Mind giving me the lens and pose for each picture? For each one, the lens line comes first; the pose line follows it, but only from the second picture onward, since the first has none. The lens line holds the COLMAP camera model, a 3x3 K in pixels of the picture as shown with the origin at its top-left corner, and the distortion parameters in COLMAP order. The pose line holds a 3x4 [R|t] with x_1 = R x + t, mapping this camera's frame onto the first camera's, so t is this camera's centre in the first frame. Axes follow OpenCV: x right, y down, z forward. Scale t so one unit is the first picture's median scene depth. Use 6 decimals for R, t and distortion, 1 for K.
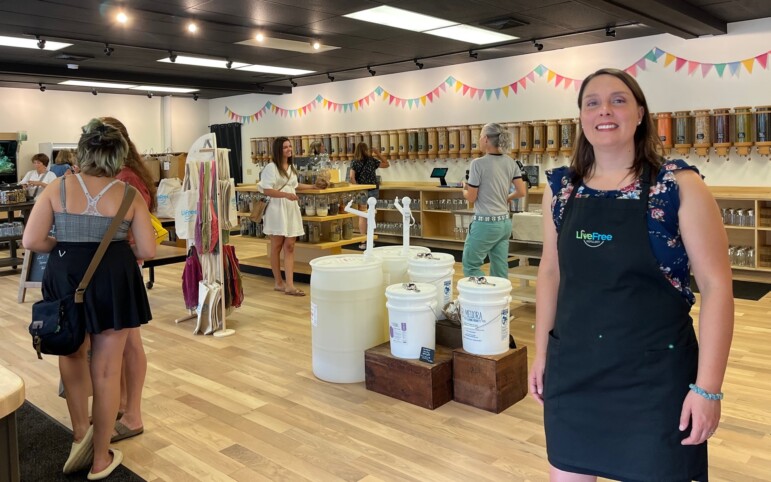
lens RADIAL K [[650.2, 0, 385.5], [0, 650.2, 241.0], [0, 0, 1]] dist [-0.004290, -0.002607]
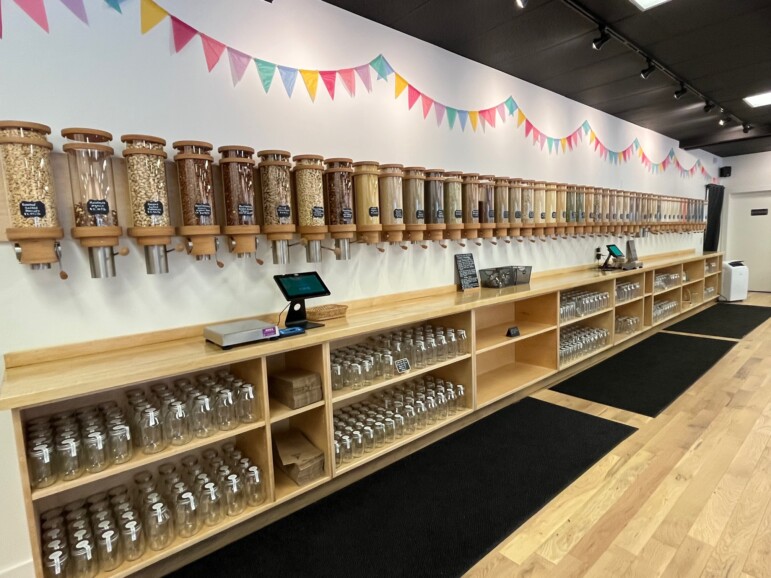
lens RADIAL K [[430.8, 0, 385.5], [0, 430.8, 289.0], [0, 0, 1]] dist [-0.021674, -0.000244]
pose [[0.096248, -0.116810, 0.988480, -0.302784], [0.147288, 0.983829, 0.101919, -0.108596], [-0.984400, 0.135782, 0.111896, 0.866579]]
